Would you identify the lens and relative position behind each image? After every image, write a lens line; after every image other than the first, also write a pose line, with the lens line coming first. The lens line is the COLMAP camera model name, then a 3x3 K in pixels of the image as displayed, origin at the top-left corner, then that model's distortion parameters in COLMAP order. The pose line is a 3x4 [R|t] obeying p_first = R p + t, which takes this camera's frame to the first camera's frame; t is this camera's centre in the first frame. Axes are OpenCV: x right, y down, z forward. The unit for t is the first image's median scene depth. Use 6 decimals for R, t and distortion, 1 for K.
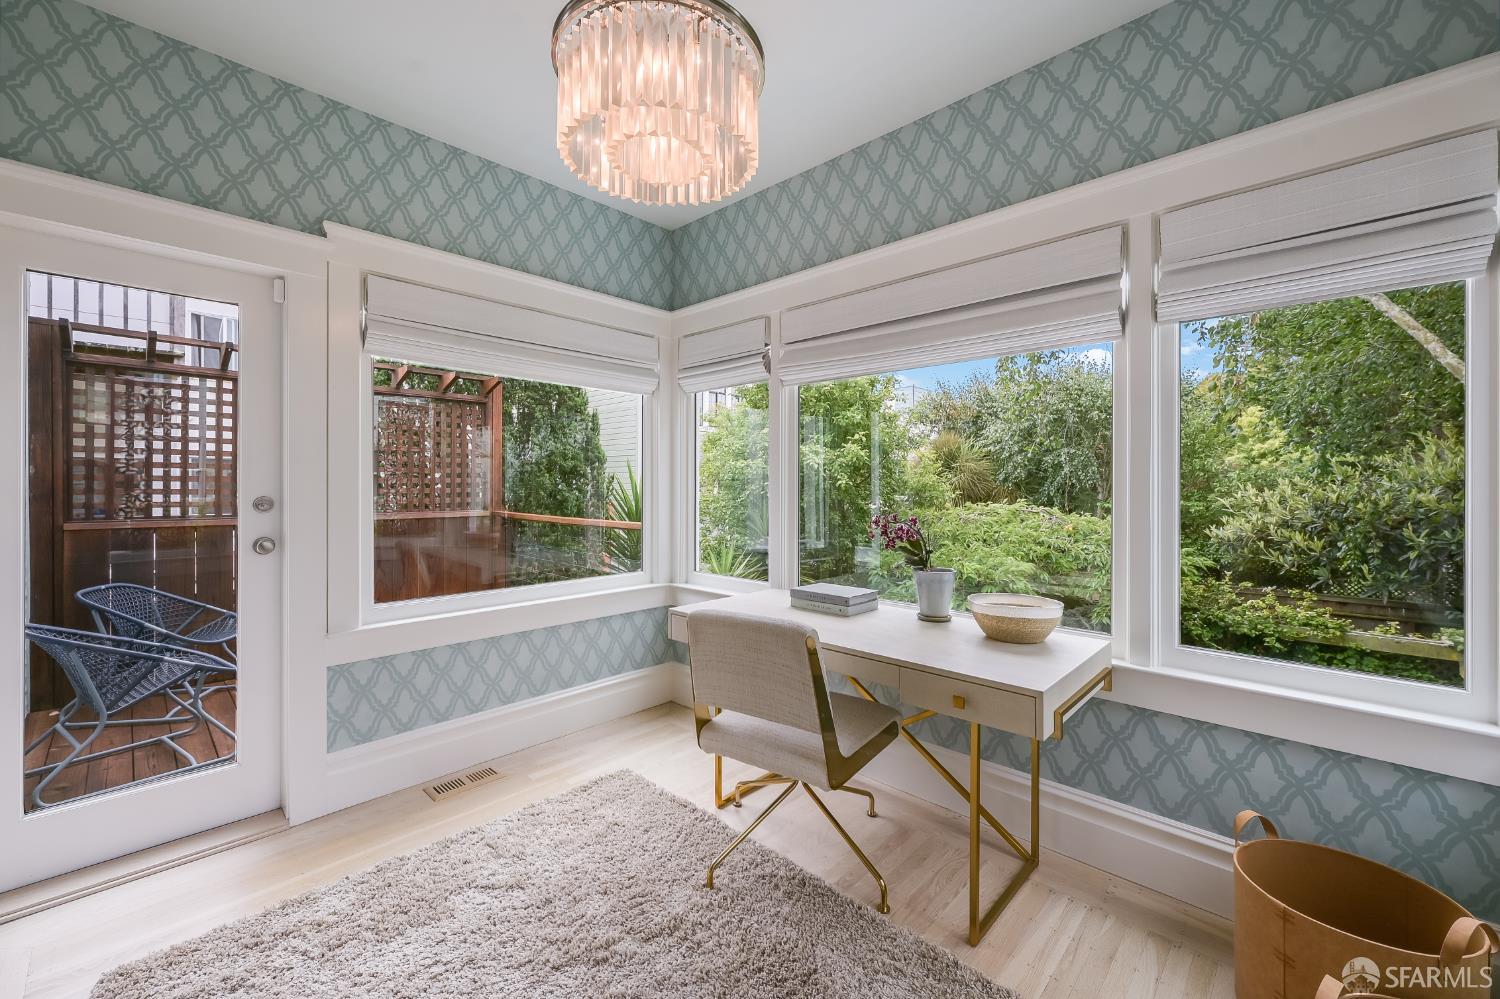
lens RADIAL K [[601.5, 0, 752.7], [0, 601.5, 498.5], [0, 0, 1]] dist [0.000878, 0.000112]
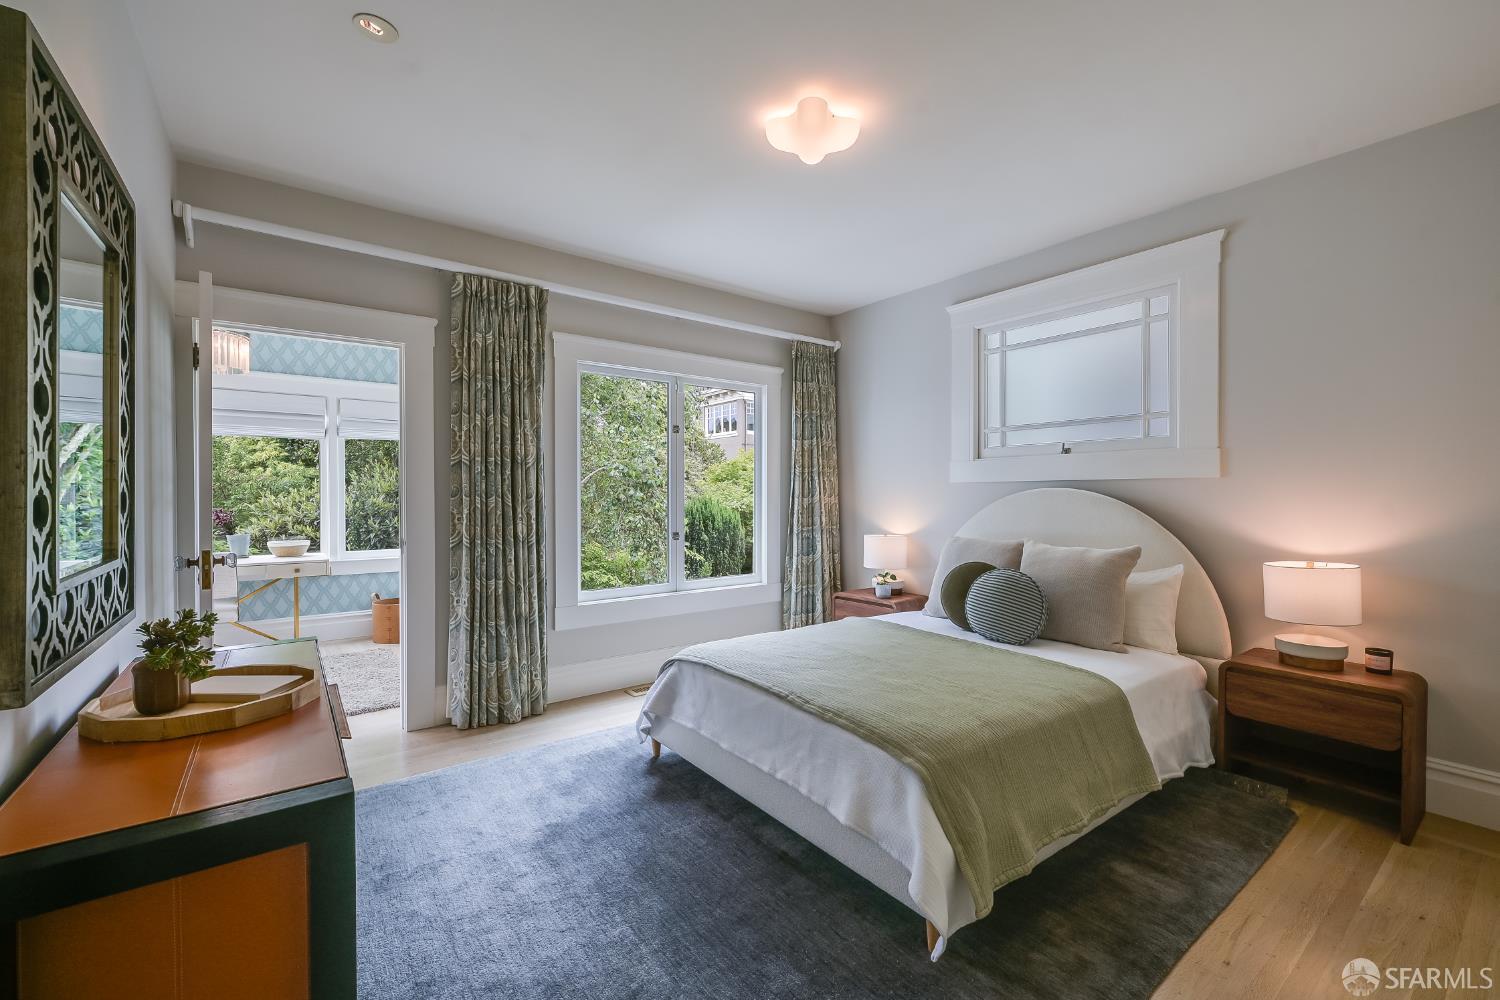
lens RADIAL K [[630.3, 0, 748.7], [0, 630.3, 495.8], [0, 0, 1]] dist [0.001292, 0.000142]
pose [[0.170655, -0.006819, 0.985307, -0.416773], [0.022627, 0.999739, 0.003000, 0.004176], [-0.985071, 0.021783, 0.170765, -0.302102]]
